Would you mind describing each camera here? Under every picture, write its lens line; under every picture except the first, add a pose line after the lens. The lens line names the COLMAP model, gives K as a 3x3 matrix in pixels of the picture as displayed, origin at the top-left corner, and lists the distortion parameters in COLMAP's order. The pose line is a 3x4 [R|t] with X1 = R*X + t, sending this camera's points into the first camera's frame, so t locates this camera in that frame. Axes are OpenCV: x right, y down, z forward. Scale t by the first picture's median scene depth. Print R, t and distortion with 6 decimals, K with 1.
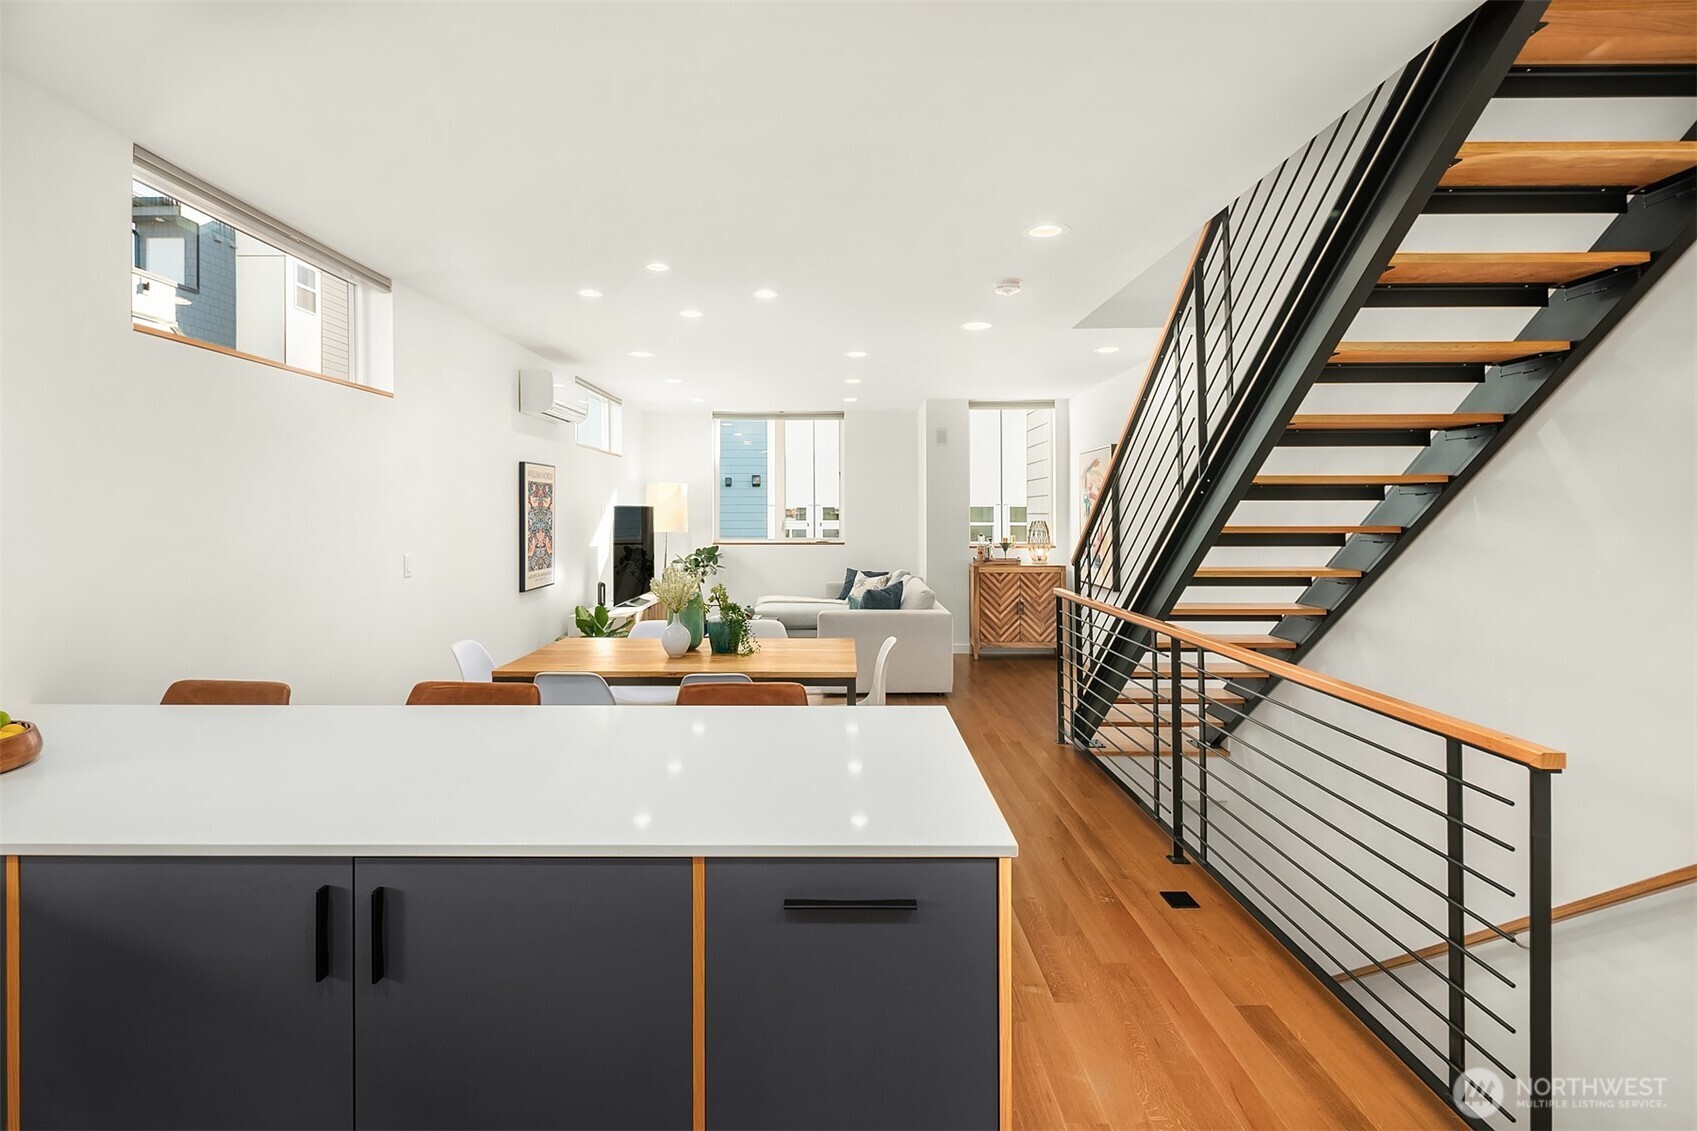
lens RADIAL K [[810.9, 0, 839.8], [0, 810.9, 534.6], [0, 0, 1]] dist [-0.000224, -0.000137]
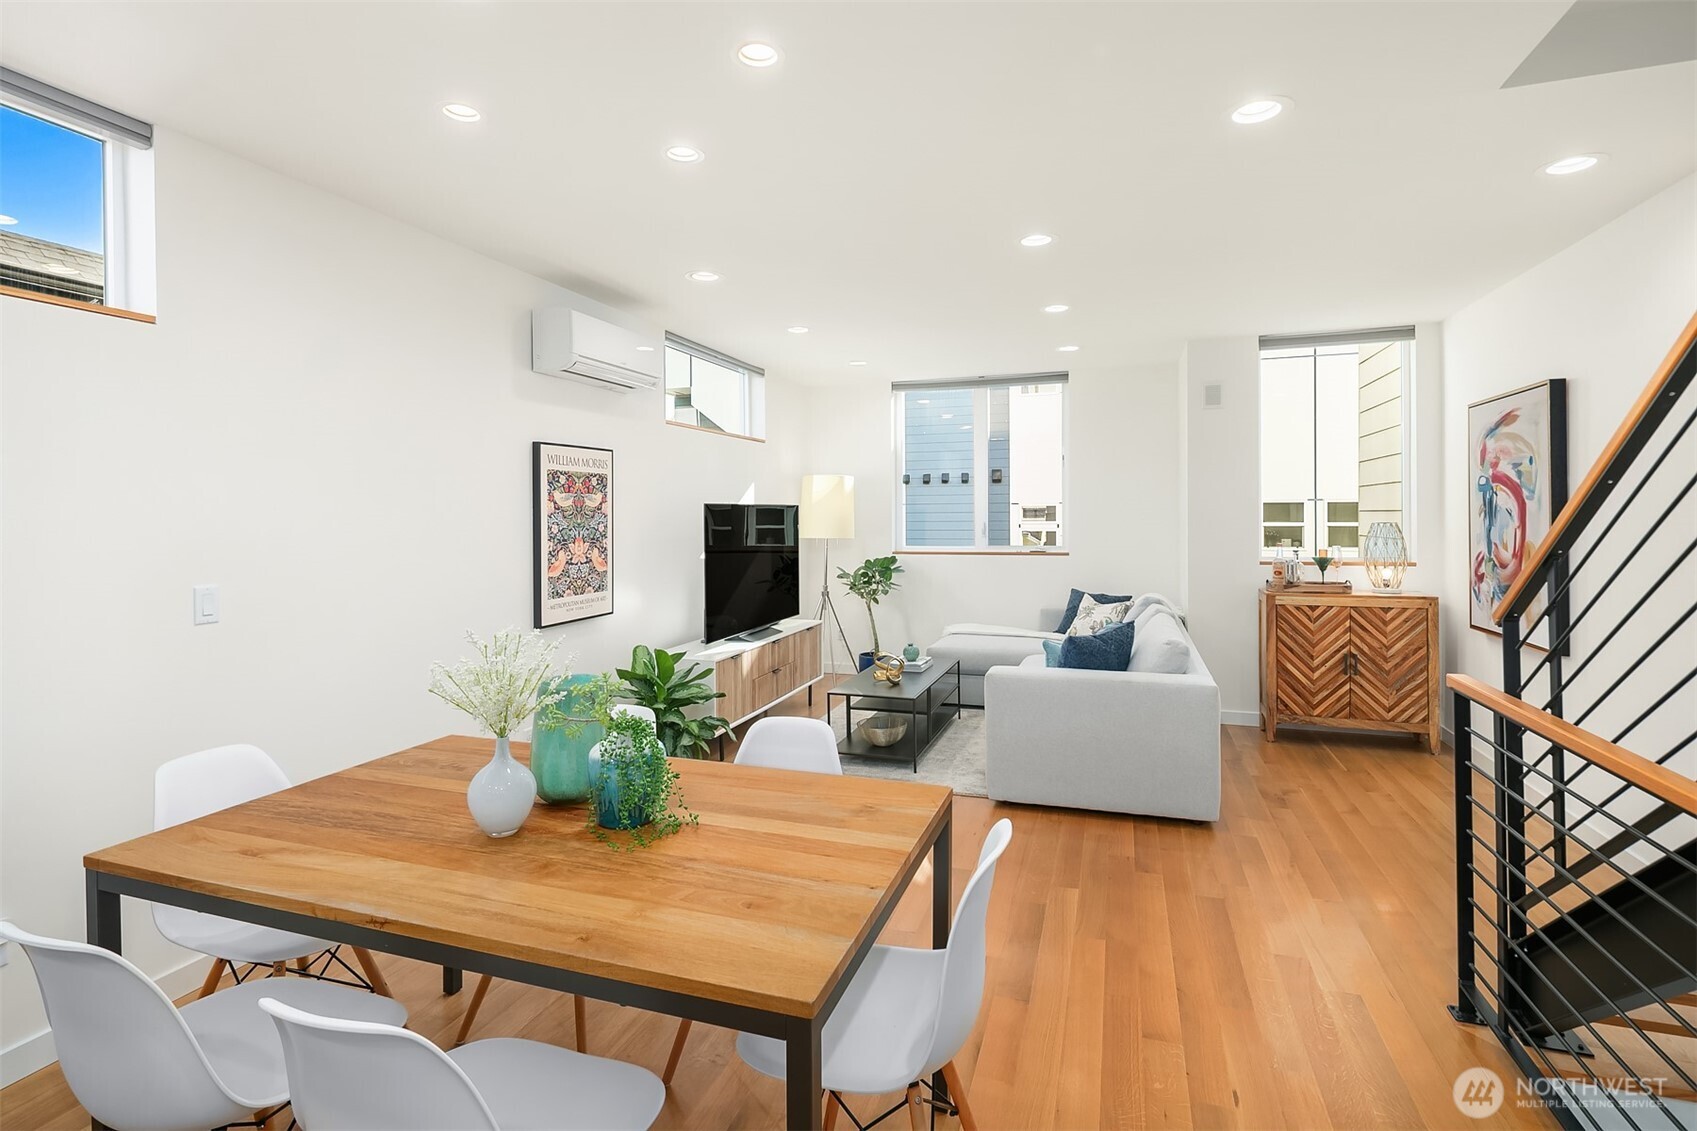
lens RADIAL K [[810.9, 0, 839.8], [0, 810.9, 534.6], [0, 0, 1]] dist [-0.000224, -0.000137]
pose [[0.945031, 0.001503, -0.326977, 0.056706], [-0.001395, 0.999999, 0.000563, -0.007553], [0.326977, -0.000076, 0.945032, 0.289247]]
